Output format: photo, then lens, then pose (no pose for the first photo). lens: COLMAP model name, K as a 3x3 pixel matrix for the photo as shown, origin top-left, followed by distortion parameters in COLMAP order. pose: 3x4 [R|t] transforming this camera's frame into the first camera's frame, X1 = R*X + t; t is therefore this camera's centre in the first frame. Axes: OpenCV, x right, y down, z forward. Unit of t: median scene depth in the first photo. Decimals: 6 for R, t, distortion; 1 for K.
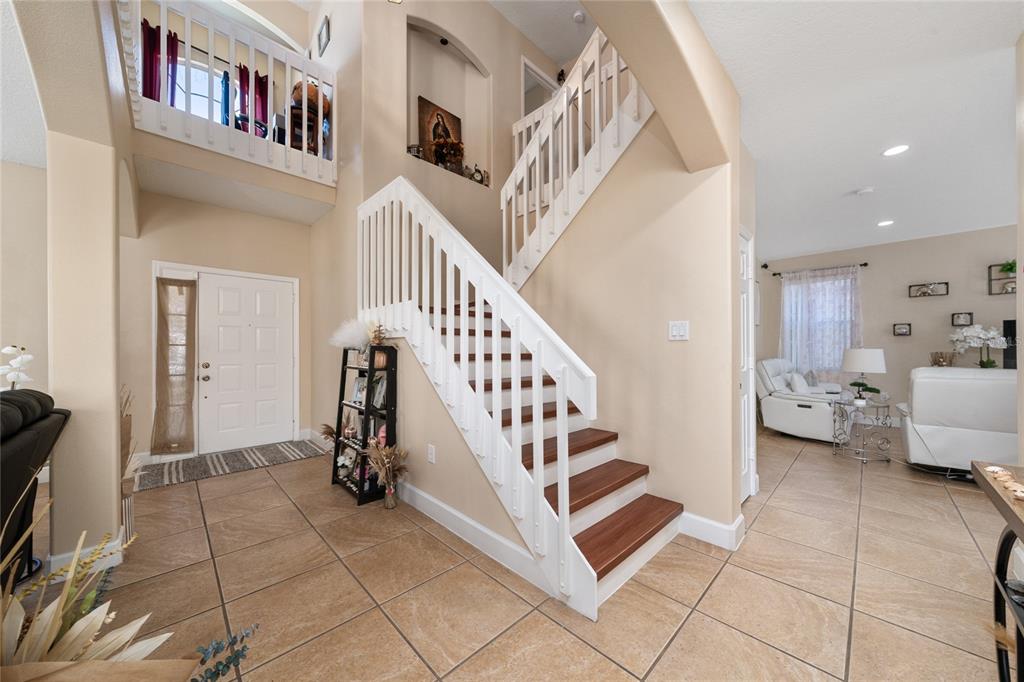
lens RADIAL K [[351.0, 0, 514.9], [0, 351.0, 348.7], [0, 0, 1]] dist [-0.004087, 0.000665]
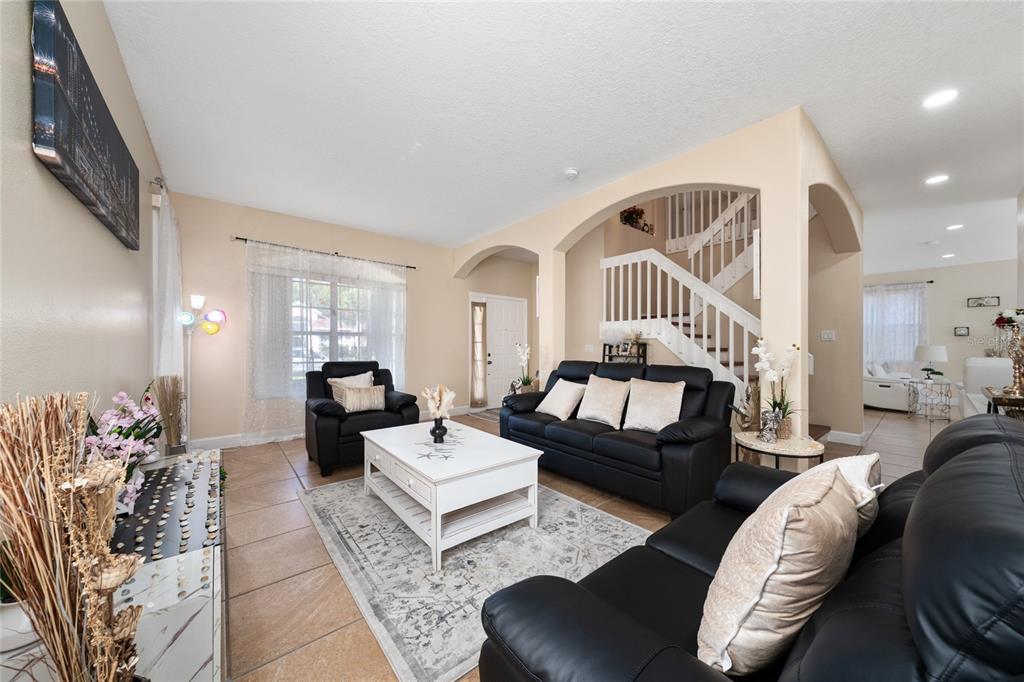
lens RADIAL K [[351.0, 0, 510.7], [0, 351.0, 347.2], [0, 0, 1]] dist [-0.004087, 0.000665]
pose [[0.996549, 0.003054, -0.082953, -0.501562], [-0.002813, 0.999991, 0.003022, 0.006151], [0.082962, -0.002778, 0.996549, -0.475881]]
